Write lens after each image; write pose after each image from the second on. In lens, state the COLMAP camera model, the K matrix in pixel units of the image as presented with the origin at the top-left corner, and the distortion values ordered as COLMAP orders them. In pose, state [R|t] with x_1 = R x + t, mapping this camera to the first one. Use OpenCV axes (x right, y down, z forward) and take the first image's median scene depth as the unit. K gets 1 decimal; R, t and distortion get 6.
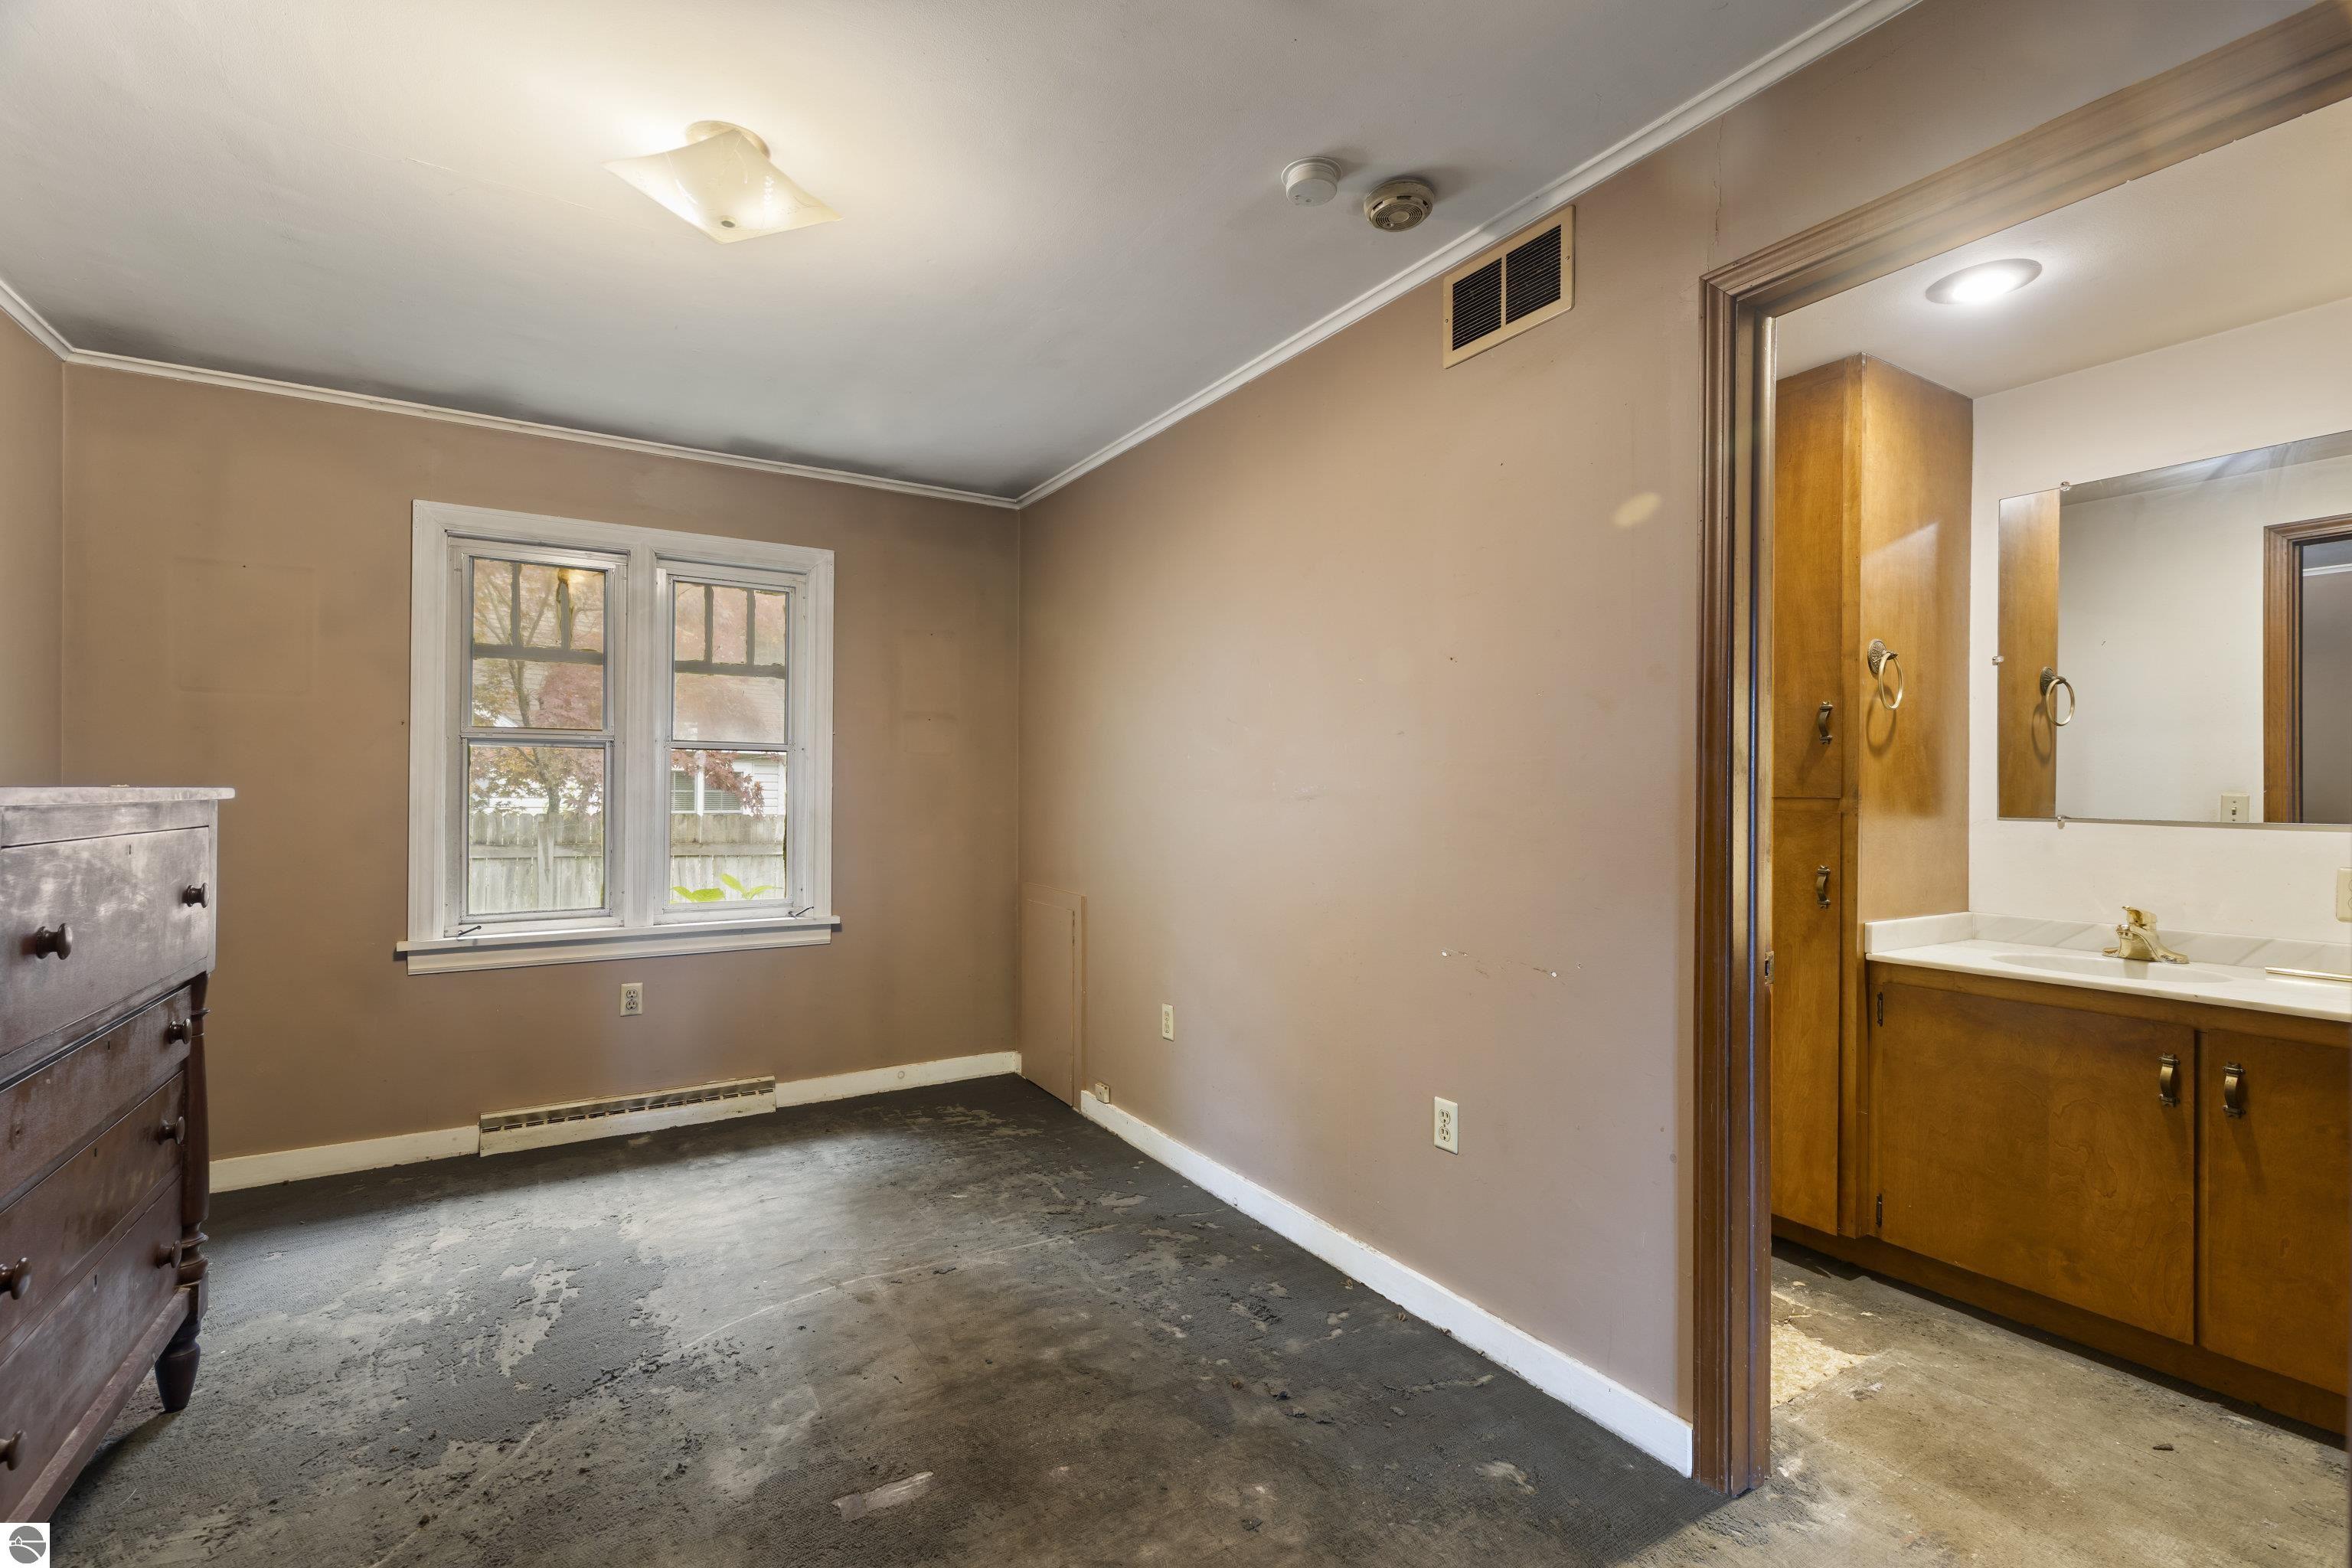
lens RADIAL K [[1045.6, 0, 1186.0], [0, 1045.6, 785.2], [0, 0, 1]] dist [0.001207, 0.000198]
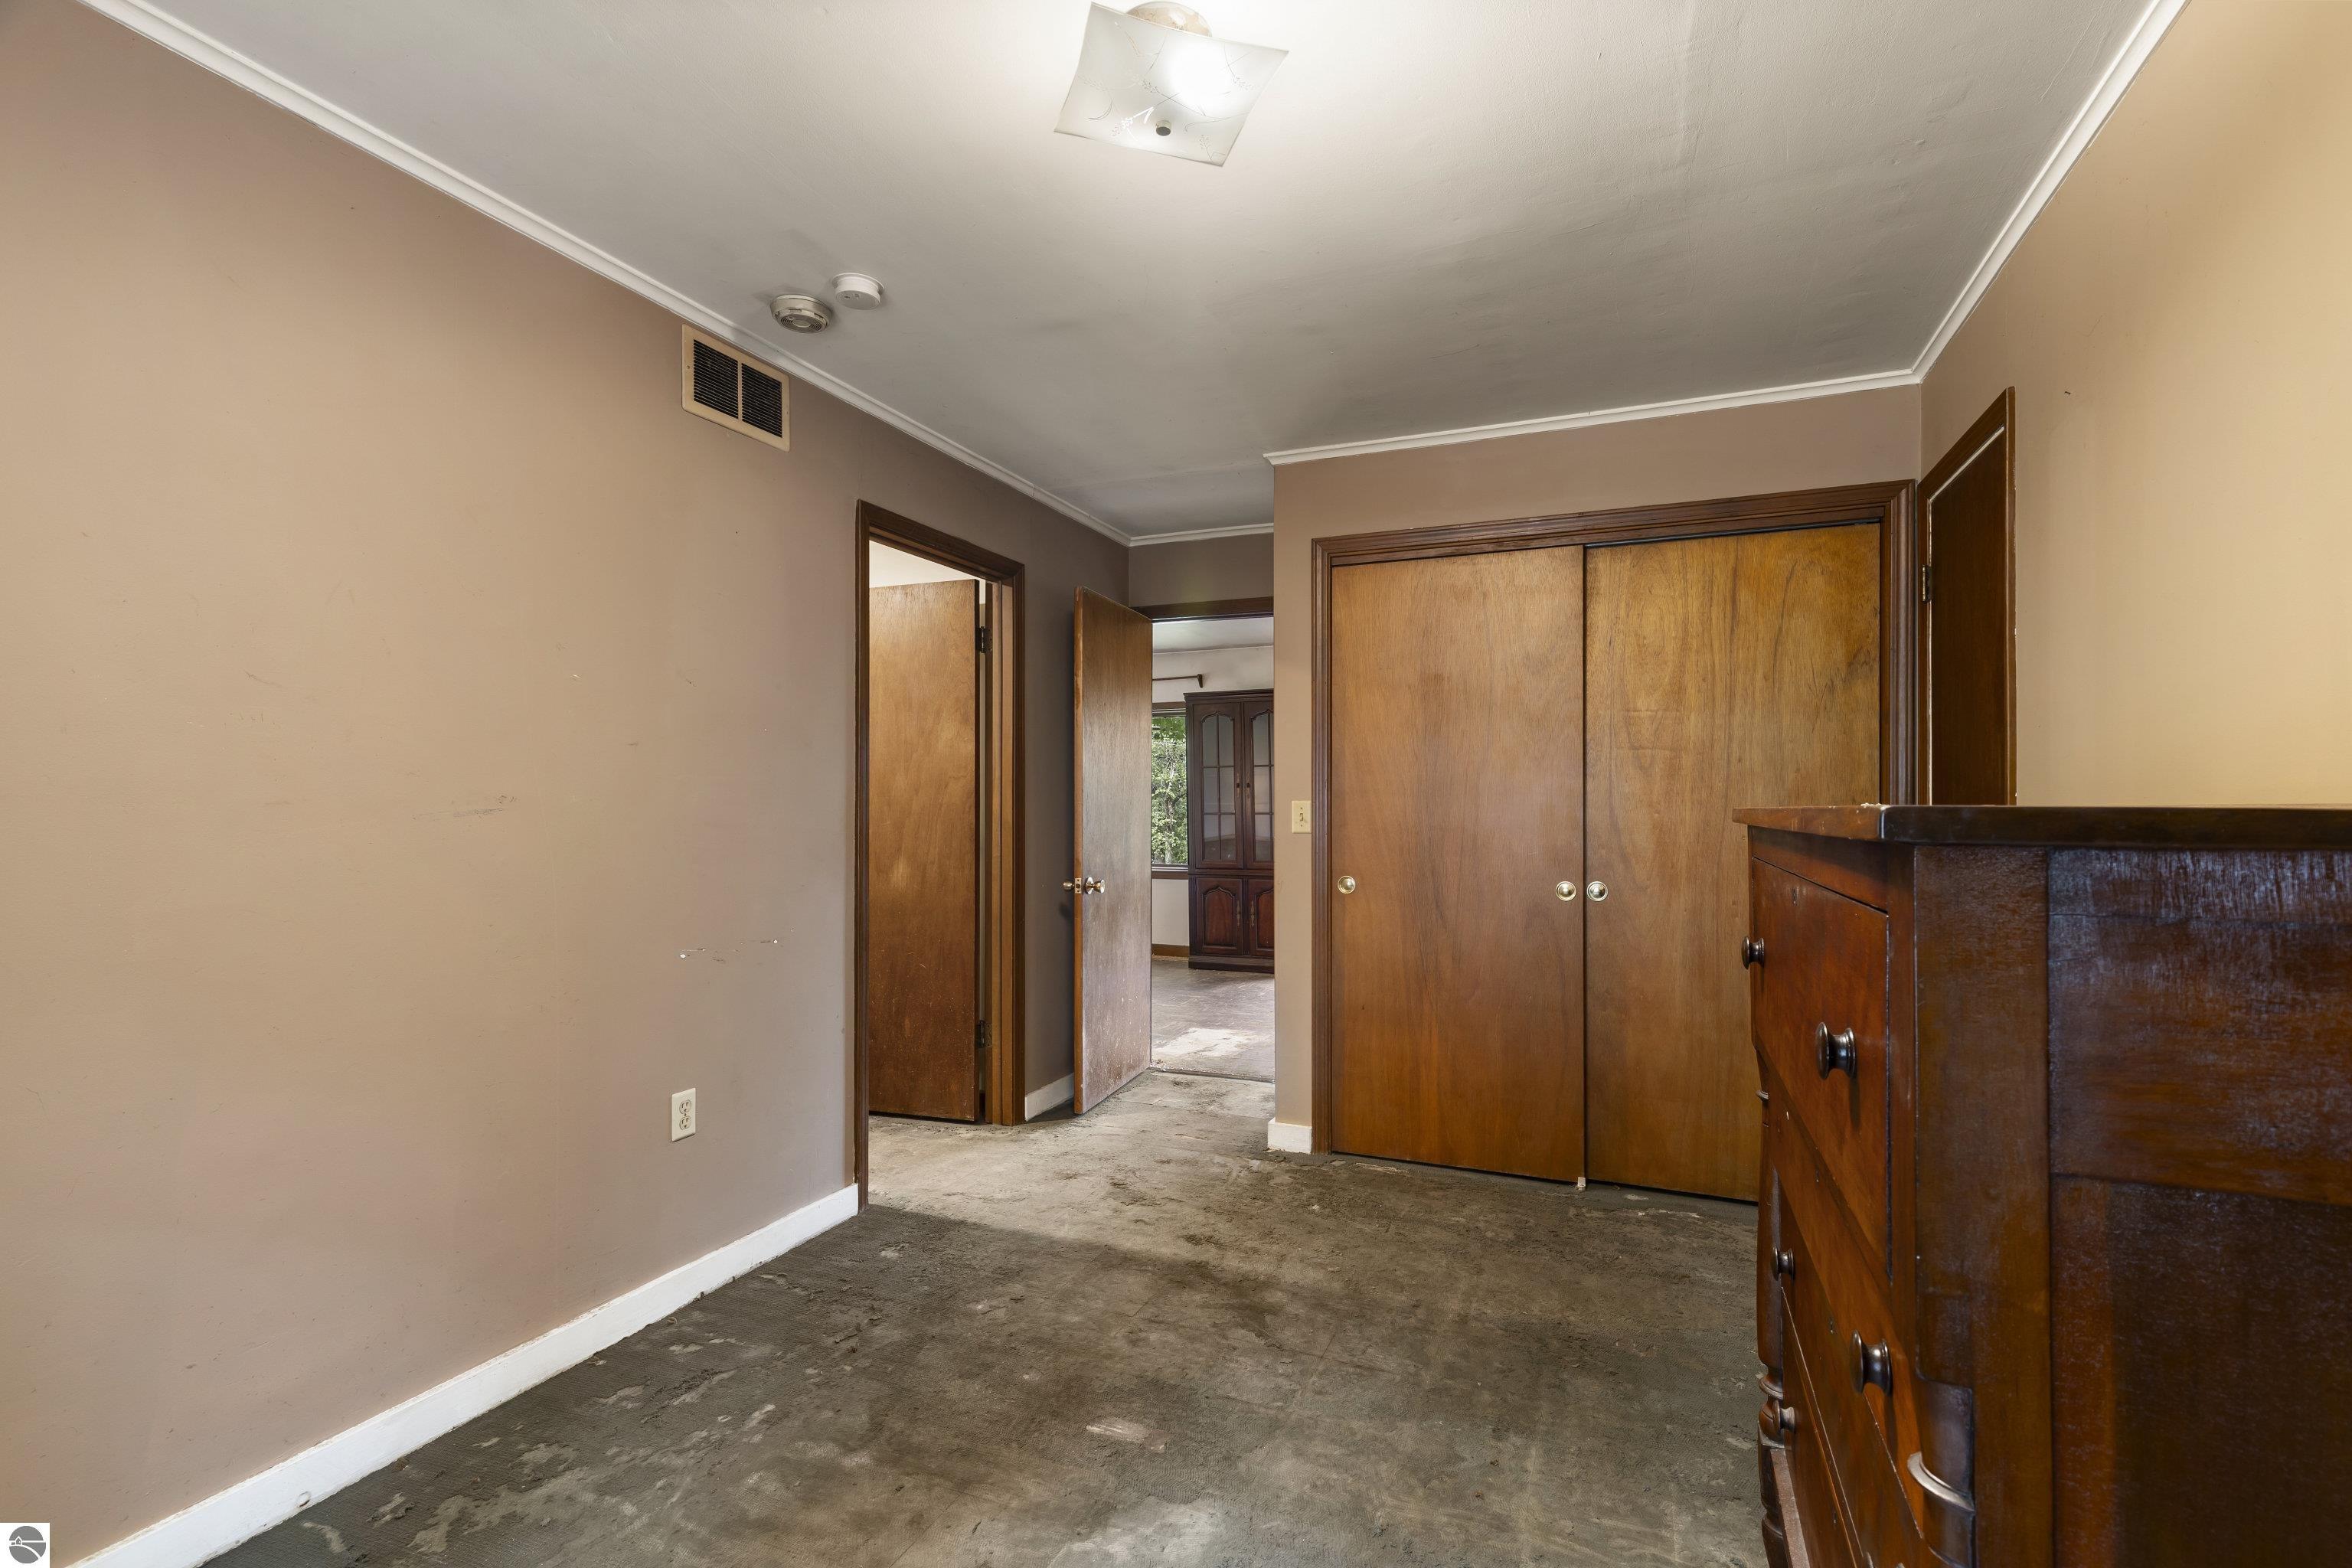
lens RADIAL K [[1045.6, 0, 1184.4], [0, 1045.6, 795.2], [0, 0, 1]] dist [0.001207, 0.000198]
pose [[-0.570764, 0.002108, 0.821112, -0.986892], [-0.005679, 0.999963, -0.006514, 0.000800], [-0.821095, -0.008381, -0.570731, 1.268670]]
